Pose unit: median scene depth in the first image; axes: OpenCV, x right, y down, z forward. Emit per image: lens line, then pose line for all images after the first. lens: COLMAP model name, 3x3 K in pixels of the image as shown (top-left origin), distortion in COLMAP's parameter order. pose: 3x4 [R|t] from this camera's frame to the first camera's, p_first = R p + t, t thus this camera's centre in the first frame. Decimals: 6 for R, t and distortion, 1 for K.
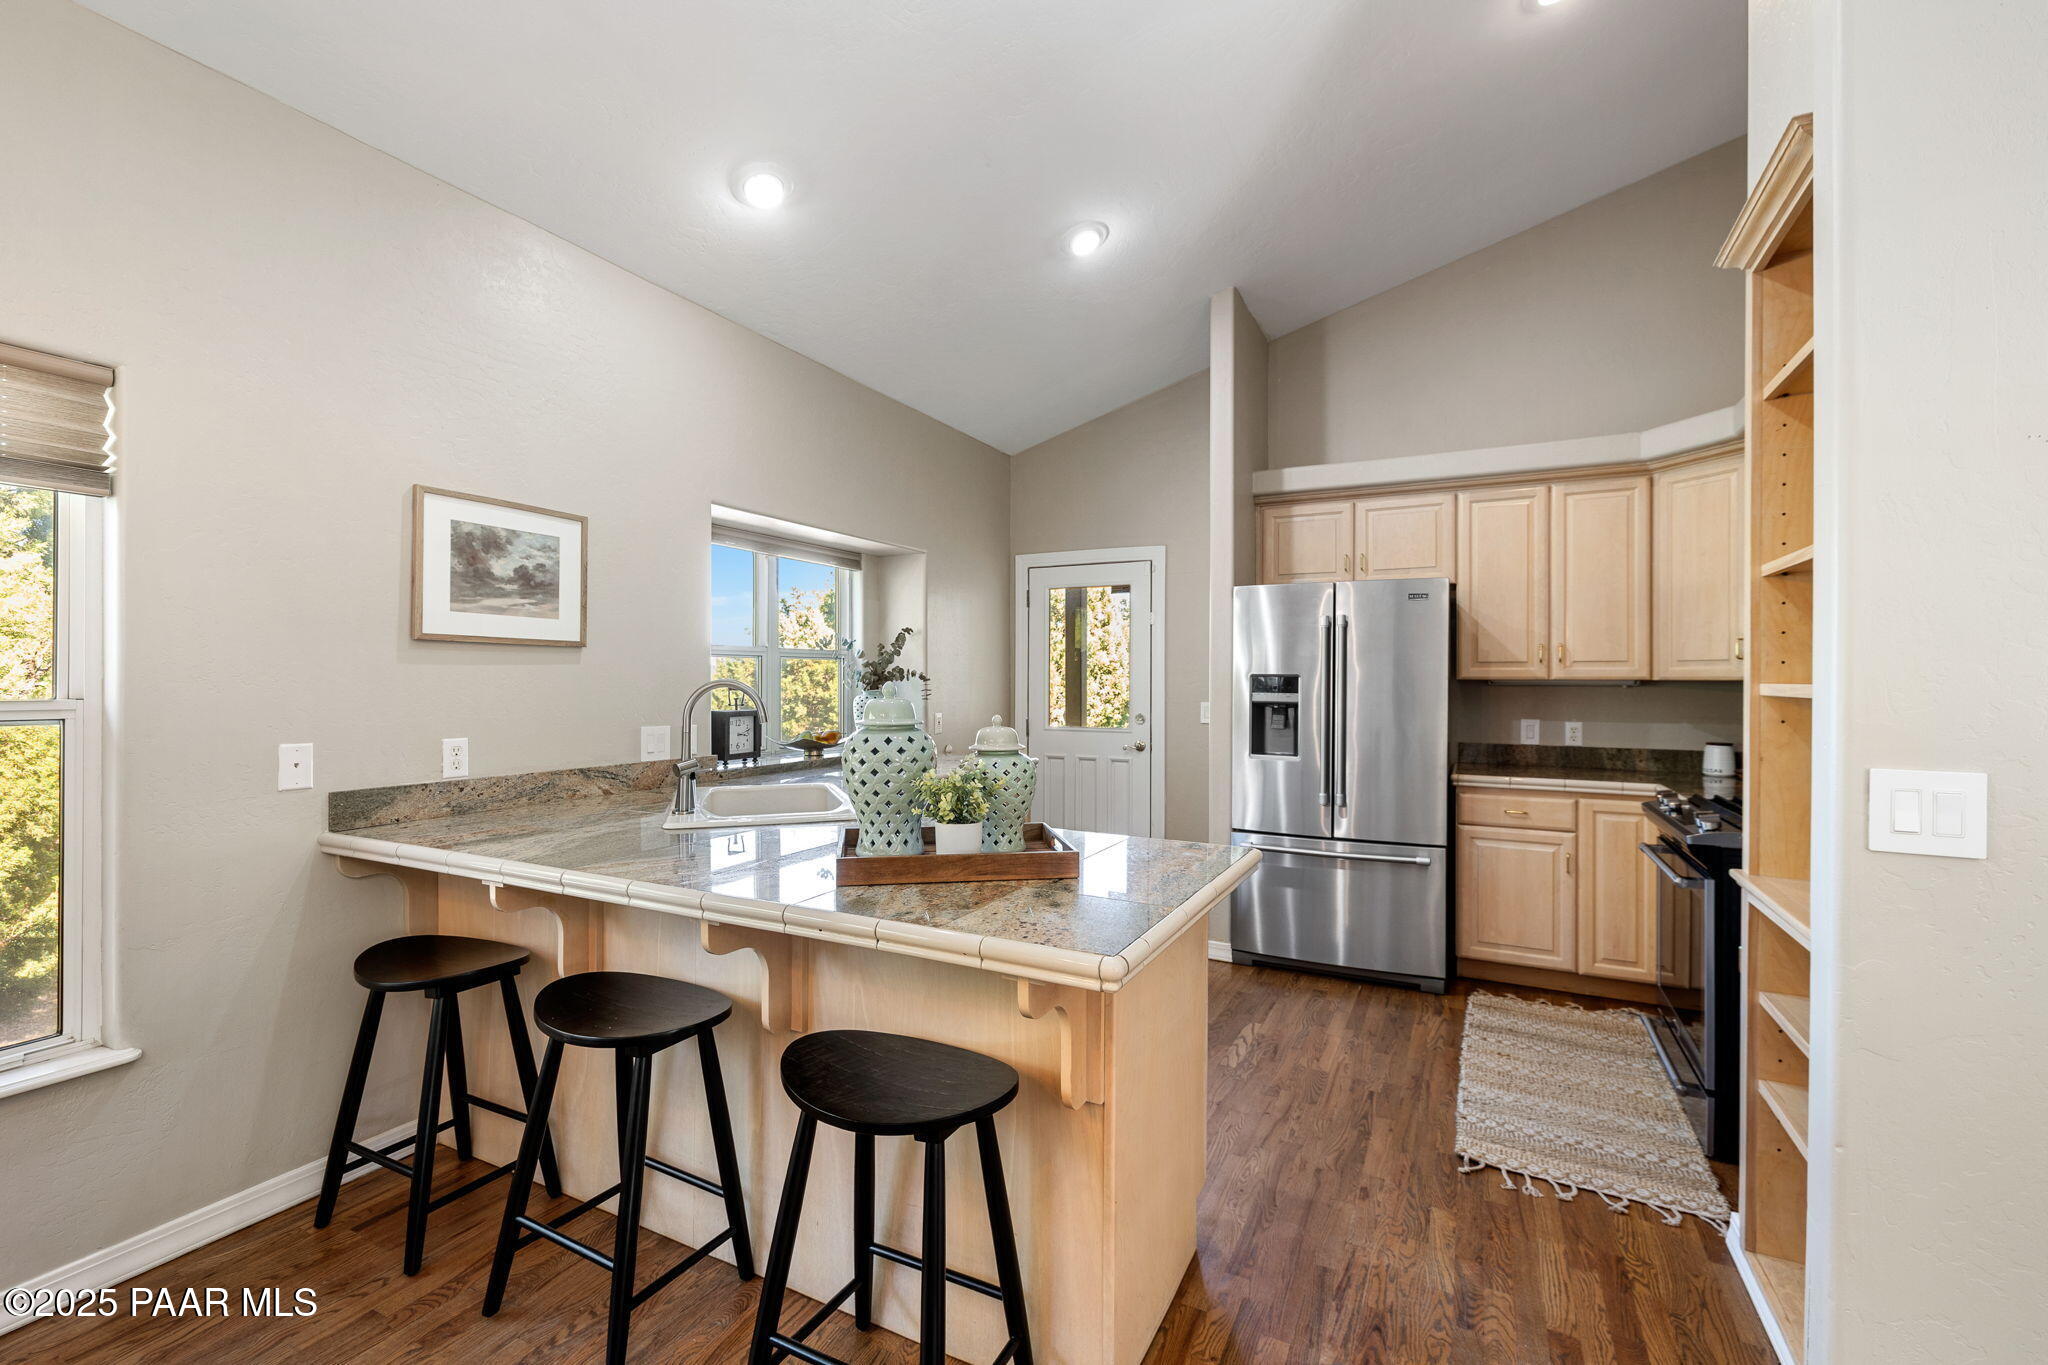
lens RADIAL K [[875.3, 0, 1024.0], [0, 875.3, 682.5], [0, 0, 1]] dist [-0.011140, 0.000213]
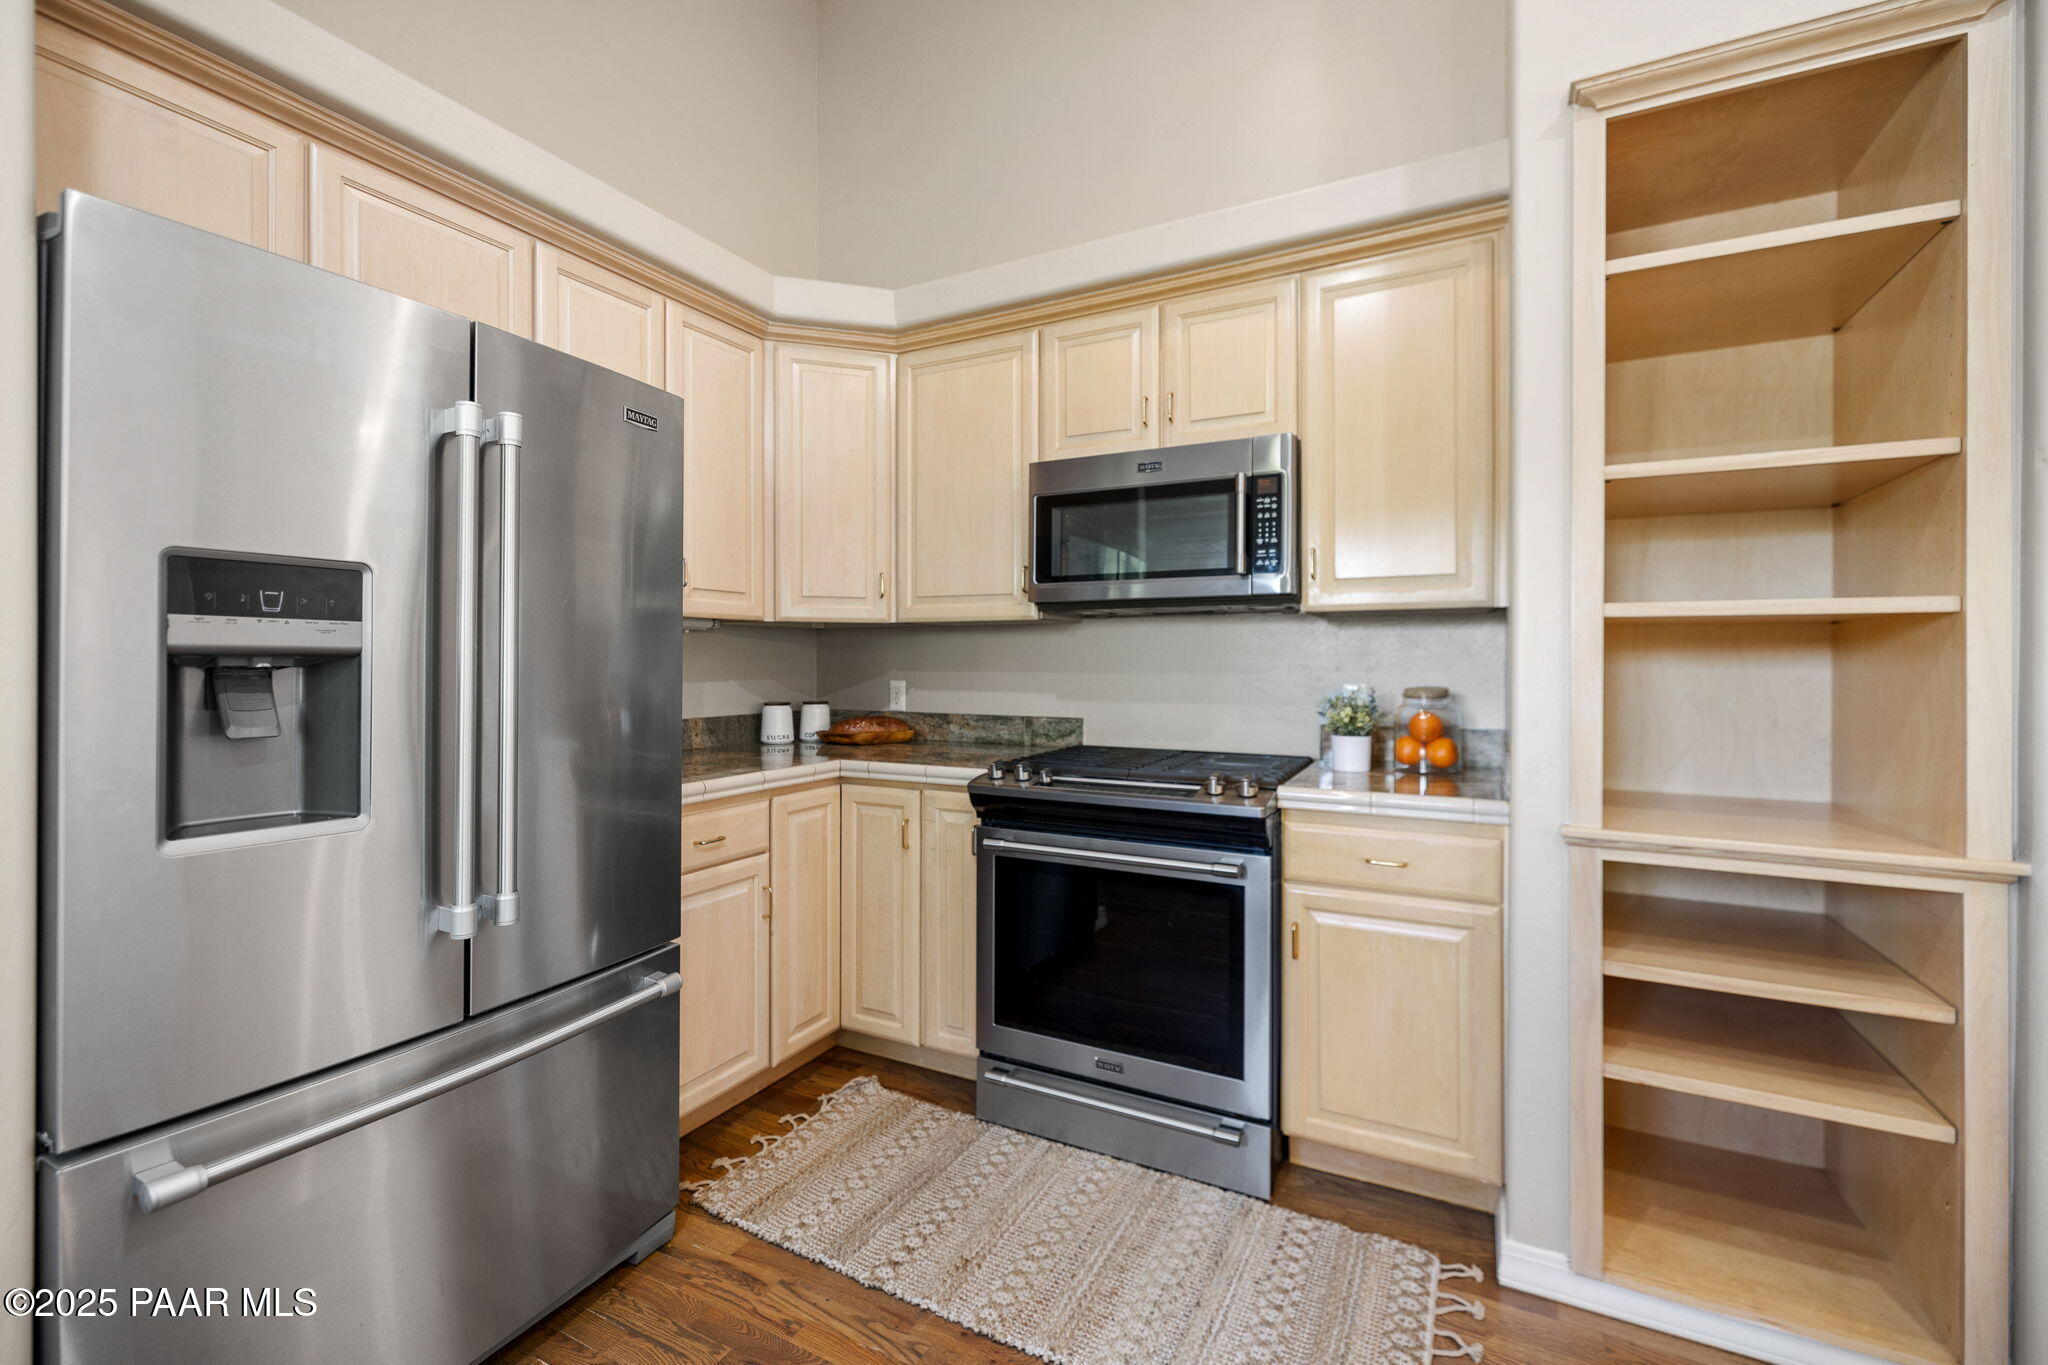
lens RADIAL K [[878.4, 0, 1021.0], [0, 878.4, 656.2], [0, 0, 1]] dist [0.000455, 0.000127]
pose [[0.006103, -0.001735, 0.999980, -0.017443], [-0.002960, 0.999994, 0.001753, 0.025626], [-0.999977, -0.002971, 0.006098, 0.809503]]
